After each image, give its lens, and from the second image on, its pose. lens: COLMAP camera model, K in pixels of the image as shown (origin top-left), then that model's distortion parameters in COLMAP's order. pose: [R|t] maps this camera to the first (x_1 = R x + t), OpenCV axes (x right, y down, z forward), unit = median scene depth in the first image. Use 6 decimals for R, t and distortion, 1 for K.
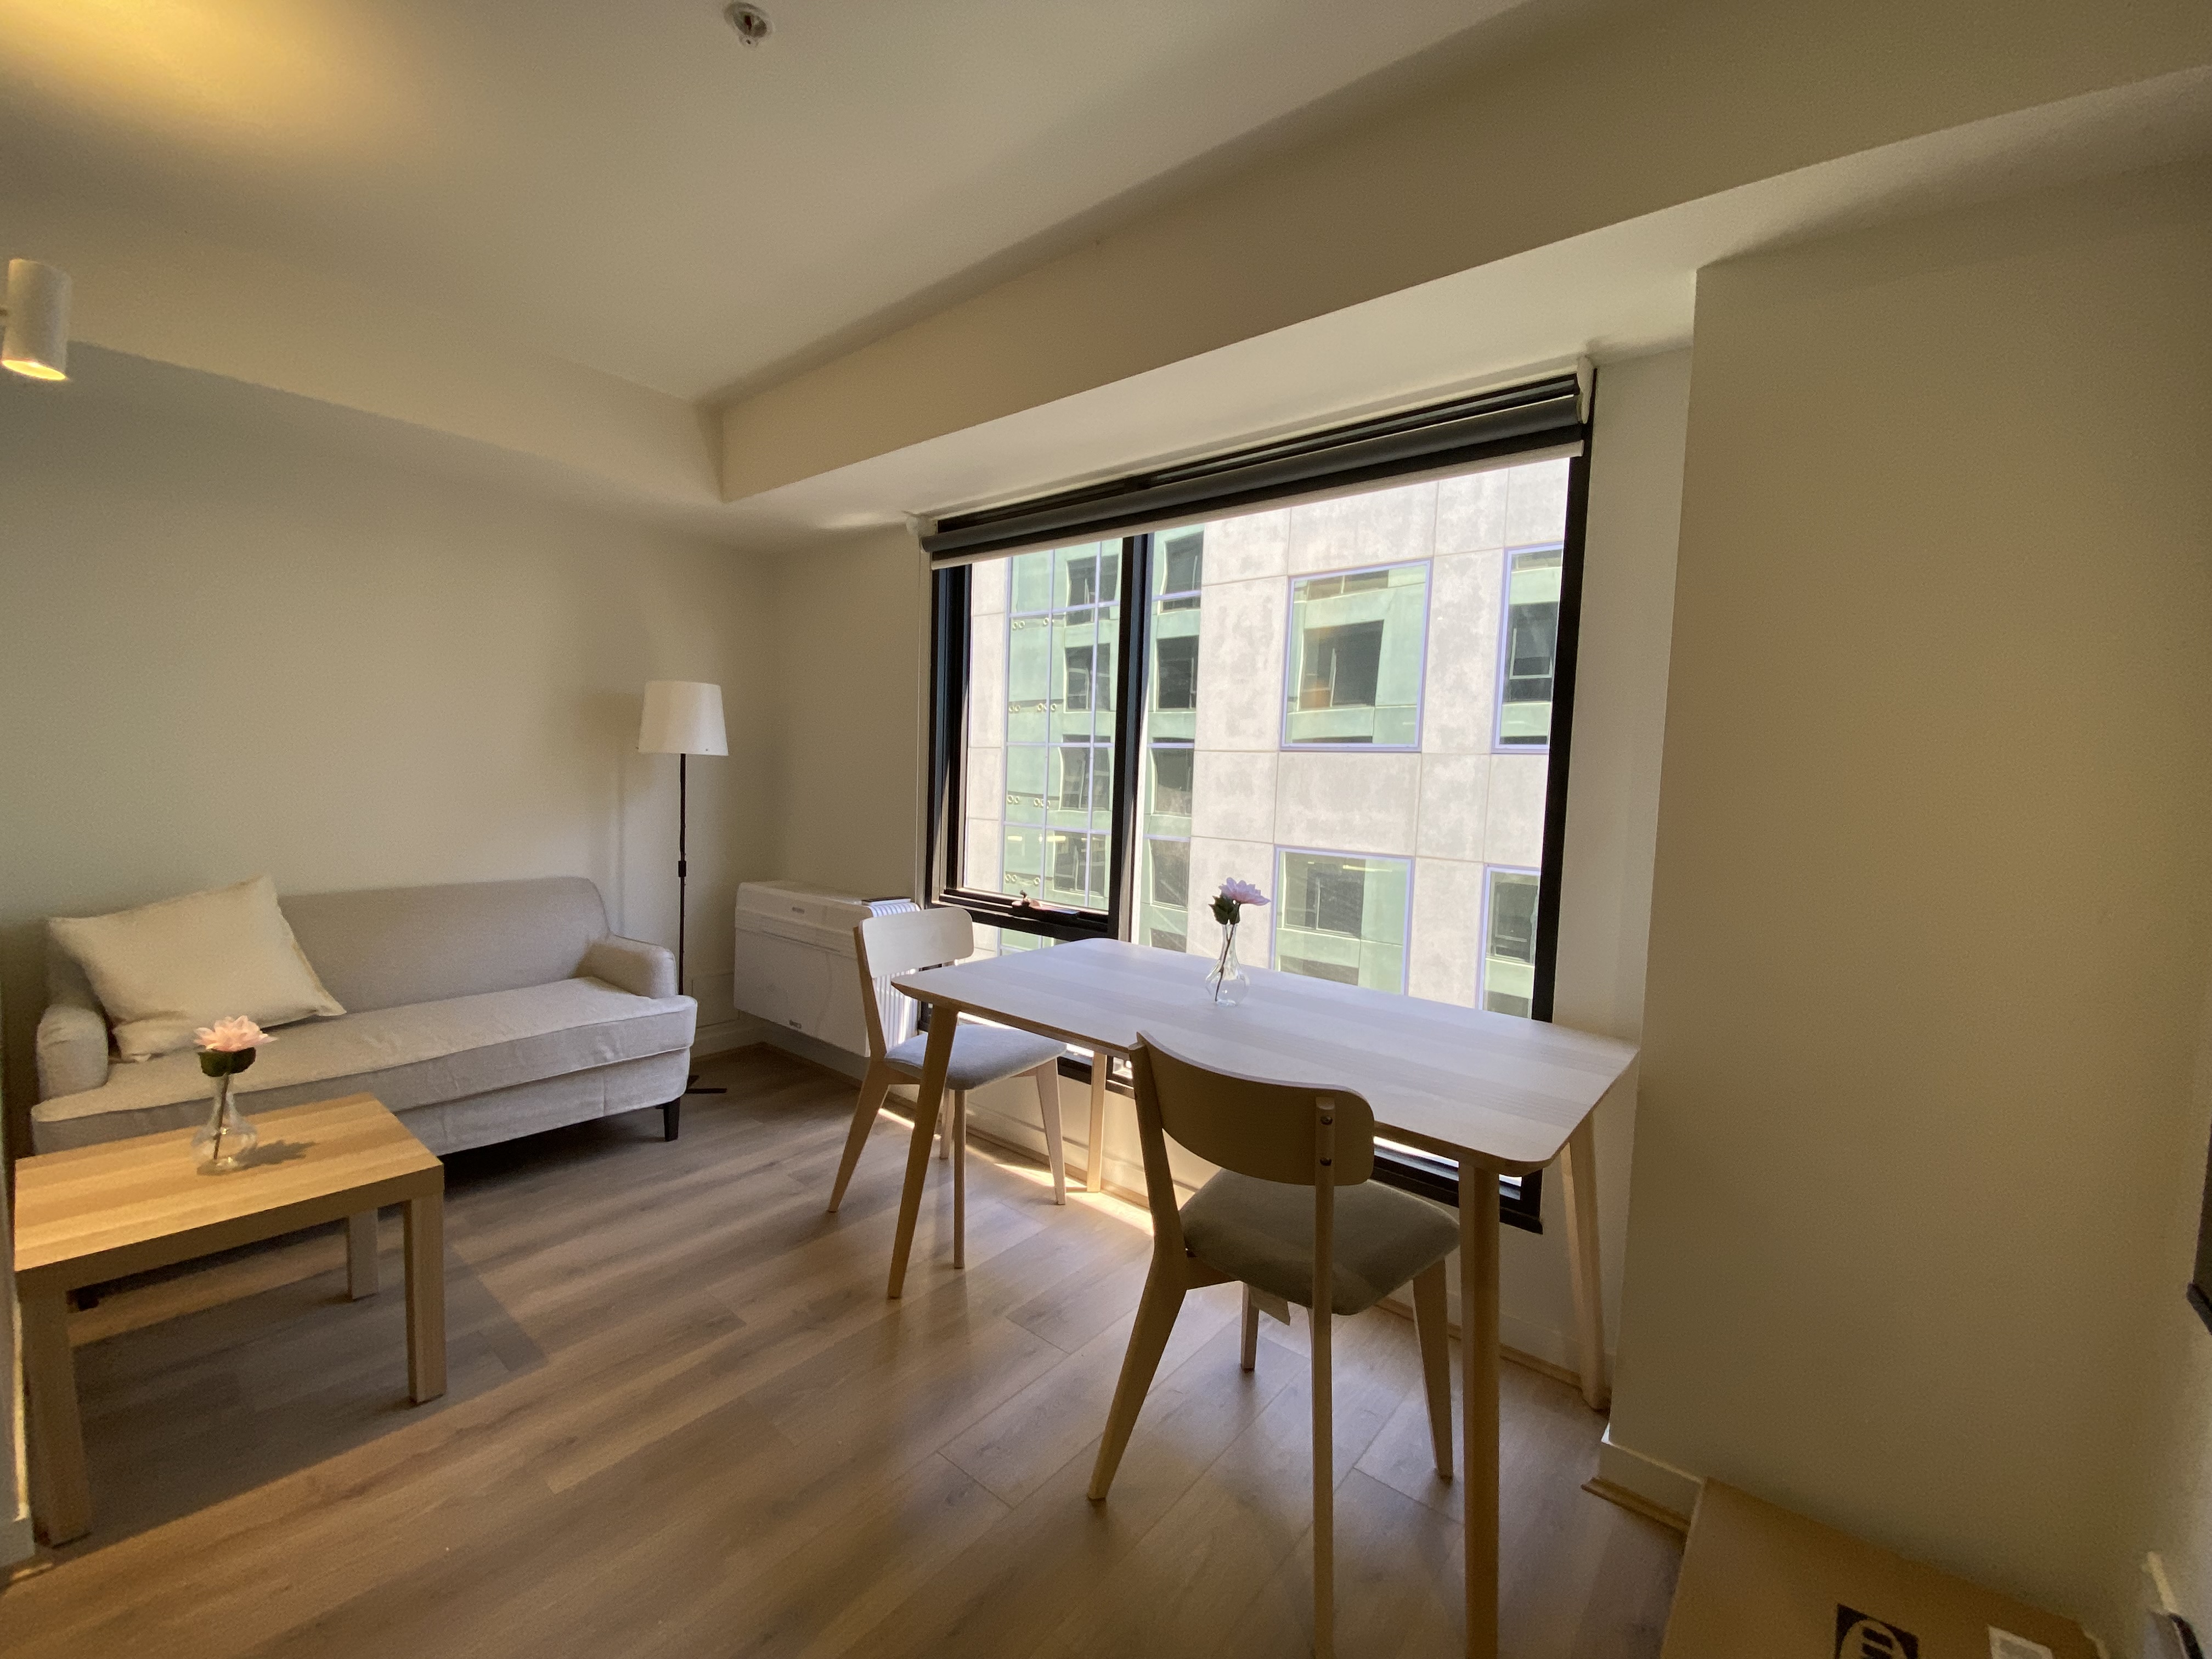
lens RADIAL K [[904.8, 0, 1103.8], [0, 904.8, 823.6], [0, 0, 1]] dist [0.005262, -0.014326]
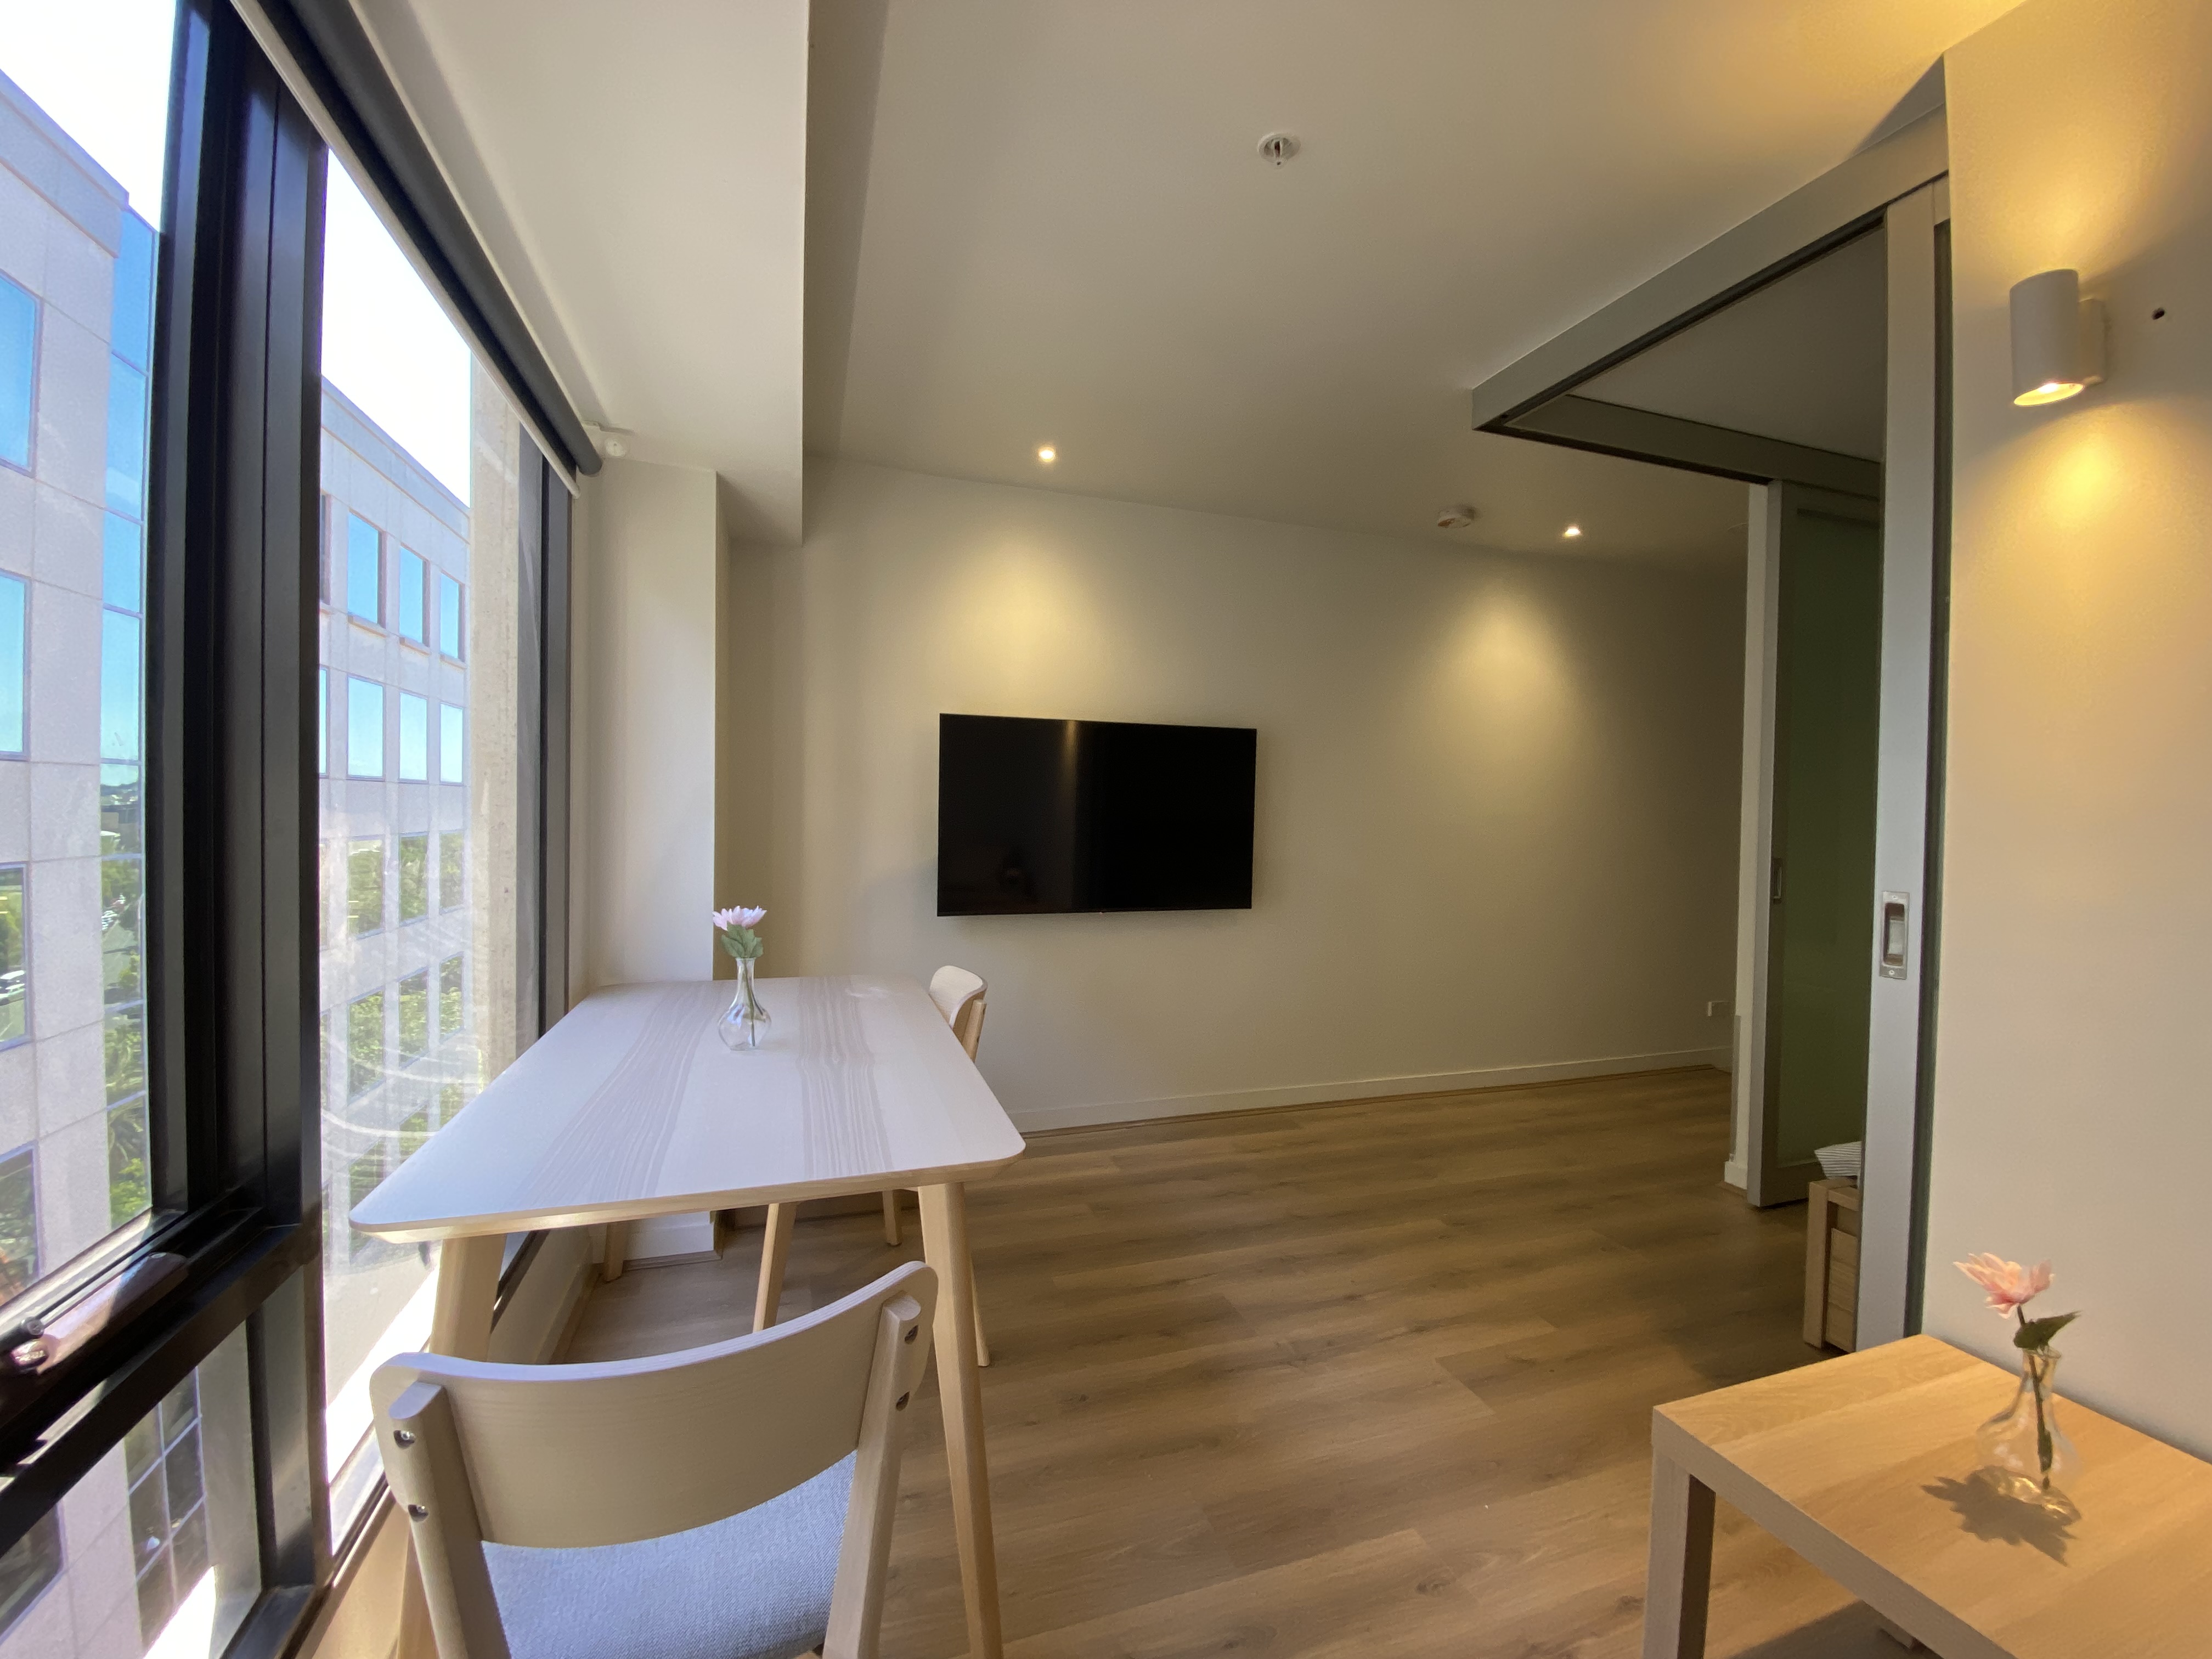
lens RADIAL K [[904.8, 0, 1103.8], [0, 904.8, 823.6], [0, 0, 1]] dist [0.005262, -0.014326]
pose [[-0.844680, -0.062739, 0.531581, -0.488543], [-0.022722, 0.996415, 0.081495, -0.075761], [-0.534788, 0.056758, -0.843078, 1.212686]]
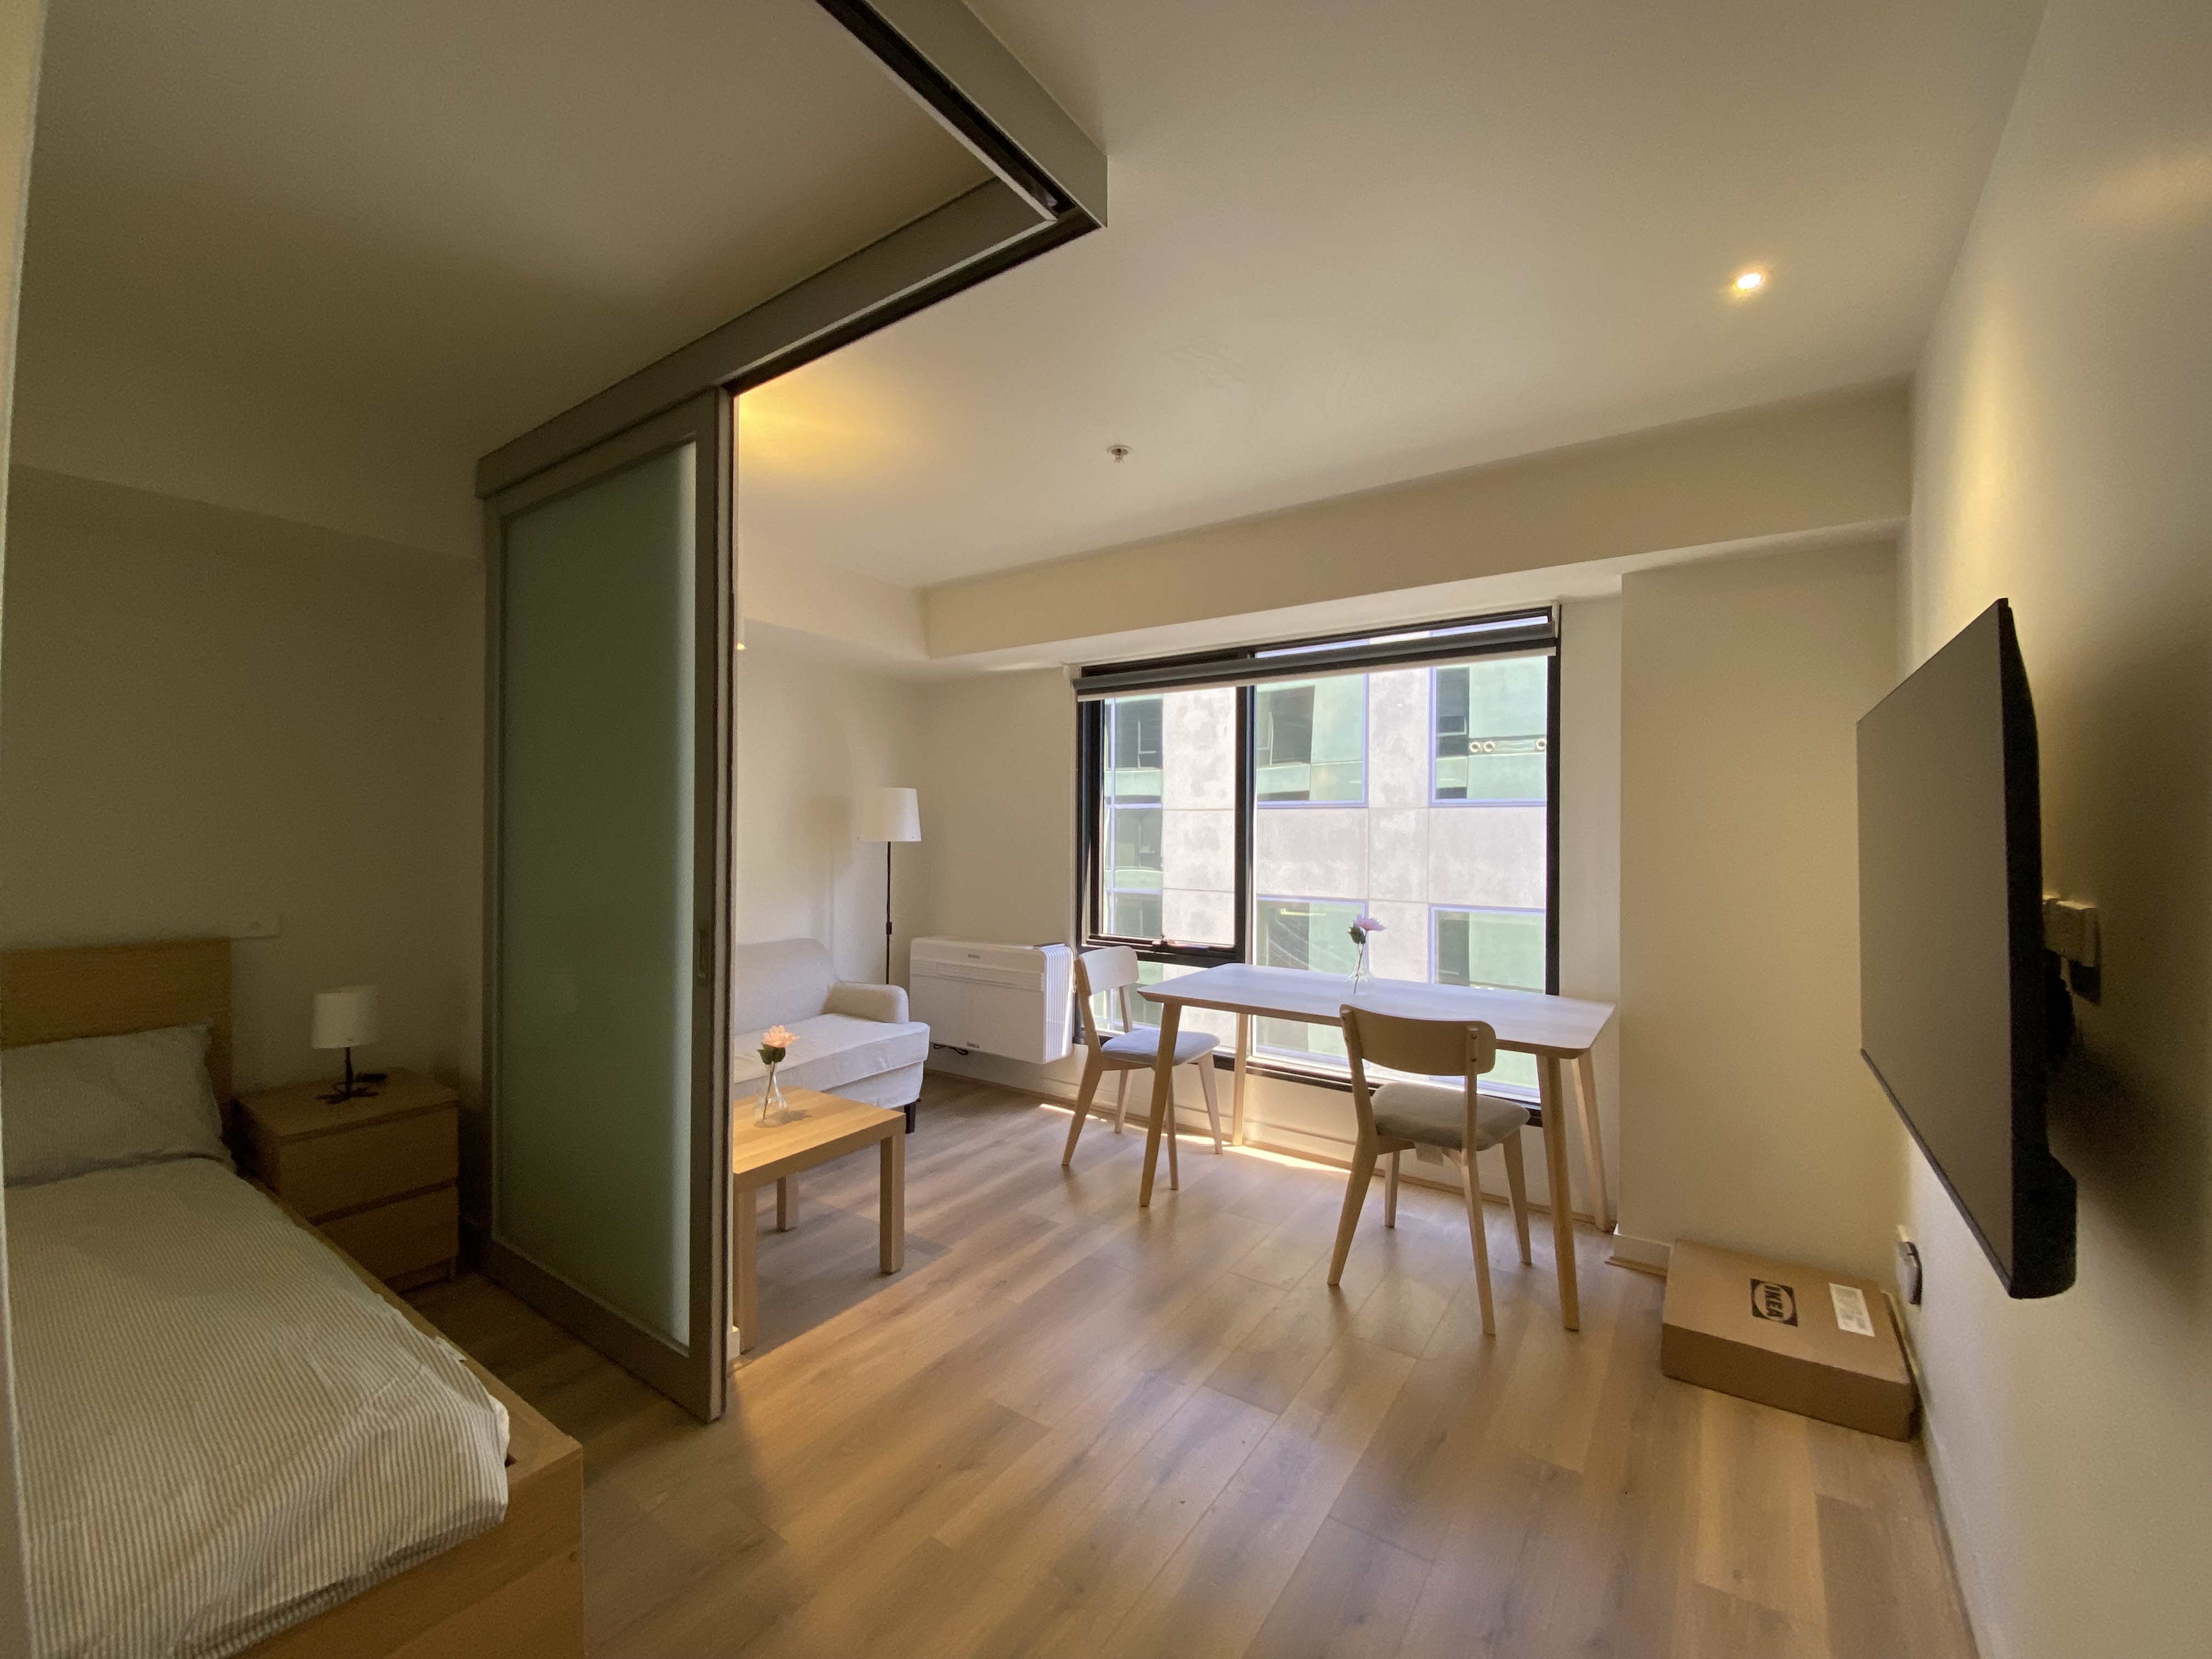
lens RADIAL K [[891.3, 0, 1109.0], [0, 891.3, 824.3], [0, 0, 1]] dist [0.034275, -0.033184]
pose [[0.995942, -0.030416, 0.084696, -0.336498], [0.035436, 0.997664, -0.058407, -0.018539], [-0.082722, 0.061172, 0.994694, -0.429620]]
